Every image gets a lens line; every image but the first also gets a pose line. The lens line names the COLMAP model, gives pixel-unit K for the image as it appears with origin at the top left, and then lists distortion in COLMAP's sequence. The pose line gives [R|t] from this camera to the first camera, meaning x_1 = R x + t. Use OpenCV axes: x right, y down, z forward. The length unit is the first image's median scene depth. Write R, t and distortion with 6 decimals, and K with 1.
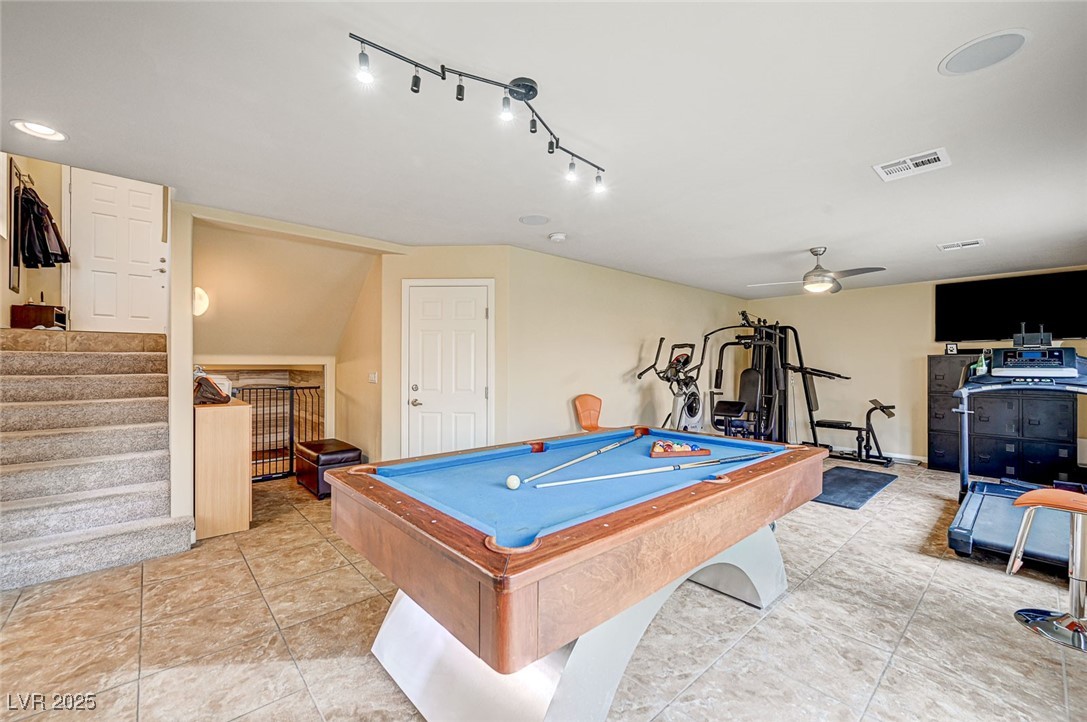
lens RADIAL K [[442.6, 0, 542.9], [0, 442.6, 359.3], [0, 0, 1]] dist [0.000075, 0.000149]
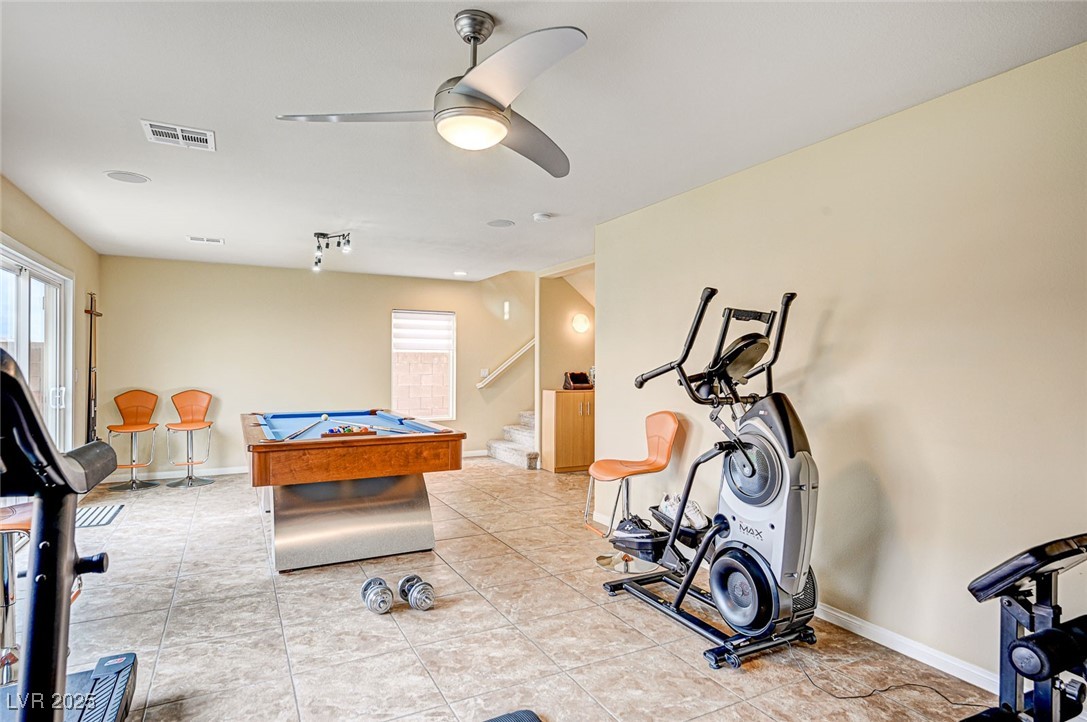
lens RADIAL K [[581.0, 0, 543.5], [0, 581.0, 361.0], [0, 0, 1]] dist [-0.004722, -0.000841]
pose [[-0.233073, -0.006316, -0.972439, 0.904836], [0.010453, 0.999905, -0.009000, 0.015431], [0.972403, -0.012262, -0.232985, 1.005866]]
